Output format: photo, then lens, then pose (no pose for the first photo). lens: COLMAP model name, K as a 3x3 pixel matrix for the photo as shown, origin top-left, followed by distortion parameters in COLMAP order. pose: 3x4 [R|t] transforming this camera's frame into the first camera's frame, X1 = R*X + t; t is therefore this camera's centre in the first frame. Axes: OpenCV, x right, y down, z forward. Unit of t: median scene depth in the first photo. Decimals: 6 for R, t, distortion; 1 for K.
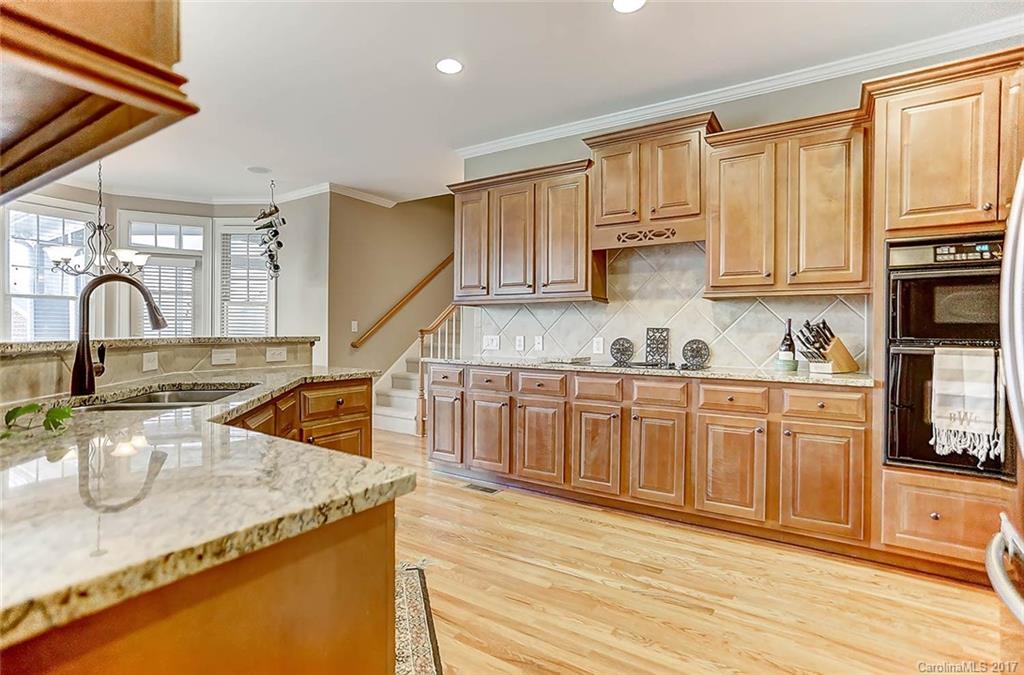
lens RADIAL K [[500.1, 0, 512.0], [0, 500.1, 337.5], [0, 0, 1]] dist [-0.000714, -0.000073]
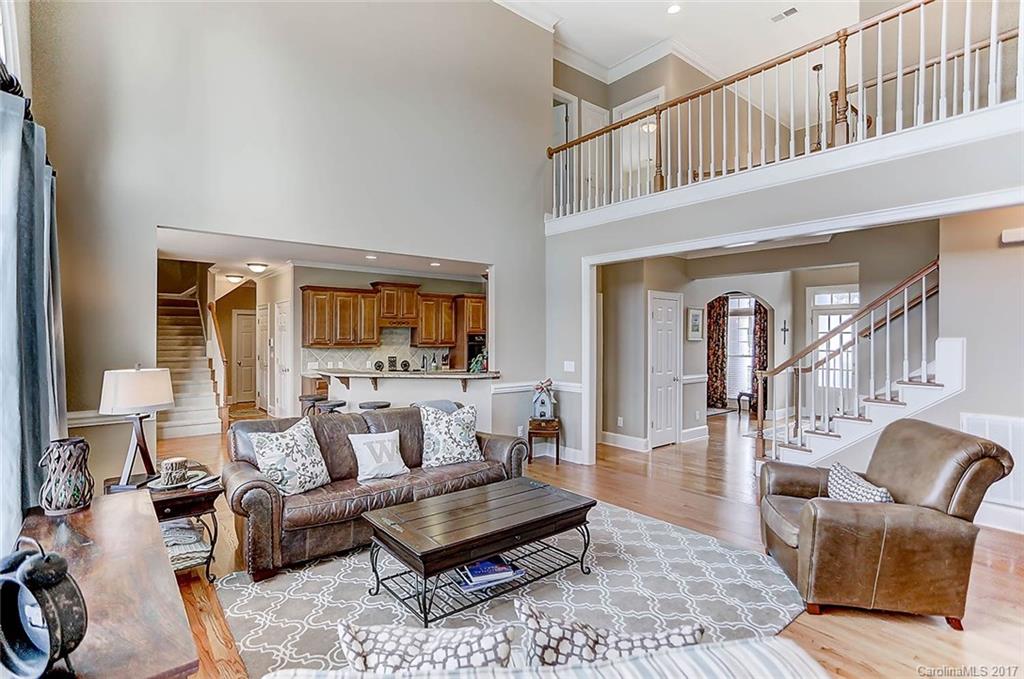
lens RADIAL K [[500.1, 0, 512.0], [0, 500.1, 339.5], [0, 0, 1]] dist [-0.000714, -0.000073]
pose [[0.317652, -0.007750, 0.948176, -1.941303], [0.007864, 0.999954, 0.005539, -0.115459], [-0.948175, 0.005697, 0.317698, -0.409710]]
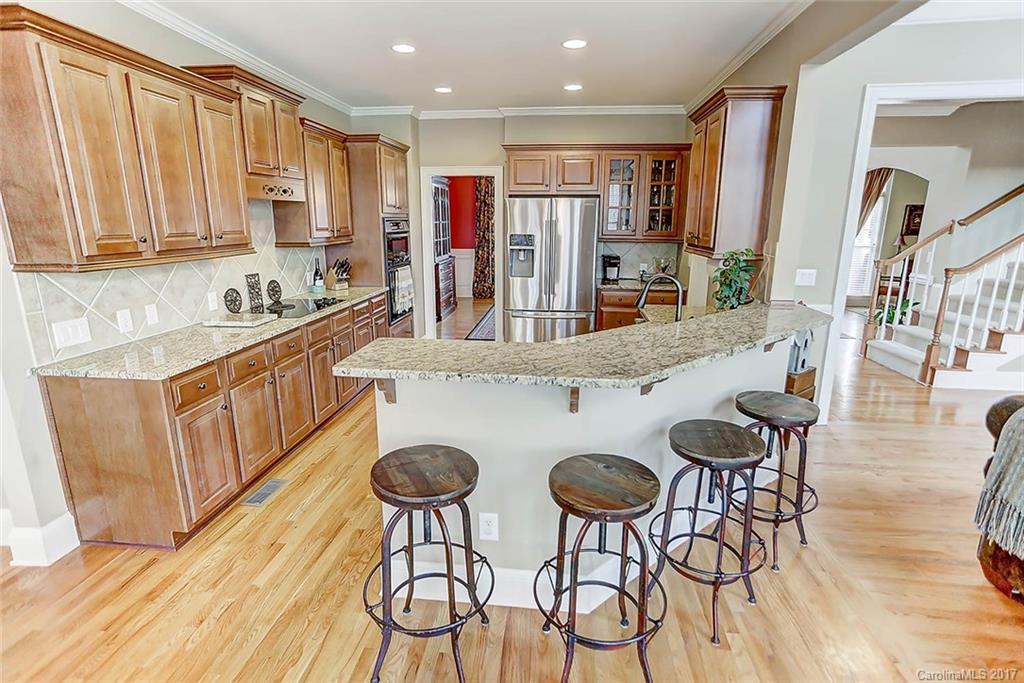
lens RADIAL K [[492.4, 0, 512.0], [0, 492.4, 341.5], [0, 0, 1]] dist [0.001940, 0.000451]
pose [[-0.443841, -0.222931, 0.867933, -0.889514], [0.007389, 0.967617, 0.252314, -0.139066], [-0.896075, 0.118401, -0.427821, 0.951235]]
